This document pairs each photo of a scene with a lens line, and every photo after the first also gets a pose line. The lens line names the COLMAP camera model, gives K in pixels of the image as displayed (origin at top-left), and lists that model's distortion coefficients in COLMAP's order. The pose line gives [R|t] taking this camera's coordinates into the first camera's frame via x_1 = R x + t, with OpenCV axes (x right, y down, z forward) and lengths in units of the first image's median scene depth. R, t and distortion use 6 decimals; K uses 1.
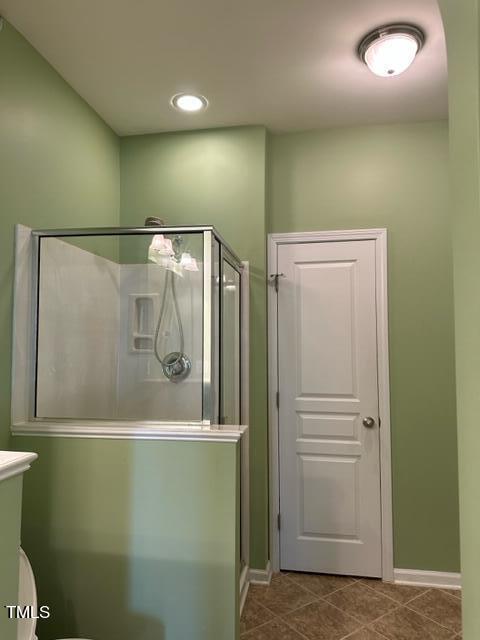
lens RADIAL K [[449.6, 0, 240.4], [0, 449.6, 318.5], [0, 0, 1]] dist [0.122614, -0.202474]
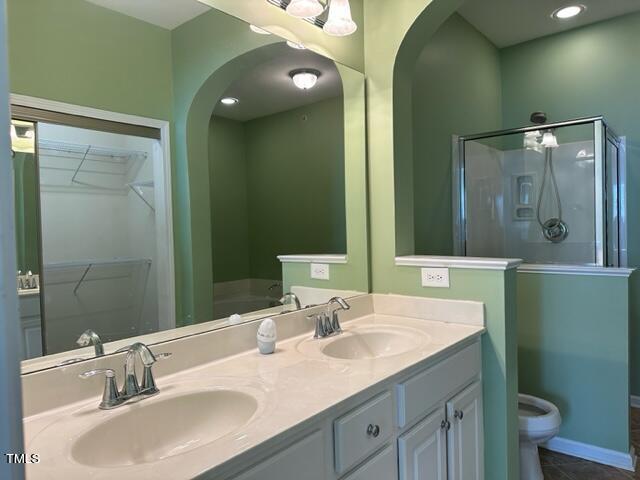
lens RADIAL K [[447.3, 0, 313.4], [0, 447.3, 238.7], [0, 0, 1]] dist [0.046320, -0.058426]
pose [[0.858557, -0.009294, -0.512633, -0.078509], [0.052786, 0.996125, 0.070346, 0.008417], [0.509993, -0.087456, 0.855721, -0.392974]]
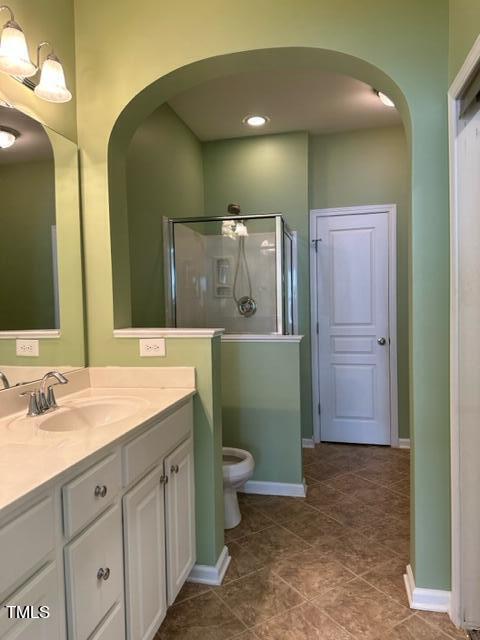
lens RADIAL K [[449.6, 0, 240.4], [0, 449.6, 318.5], [0, 0, 1]] dist [0.122614, -0.202474]
pose [[0.998320, -0.016361, -0.055581, -0.084624], [0.021298, 0.995767, 0.089411, 0.014890], [0.053883, -0.090445, 0.994443, -0.444336]]
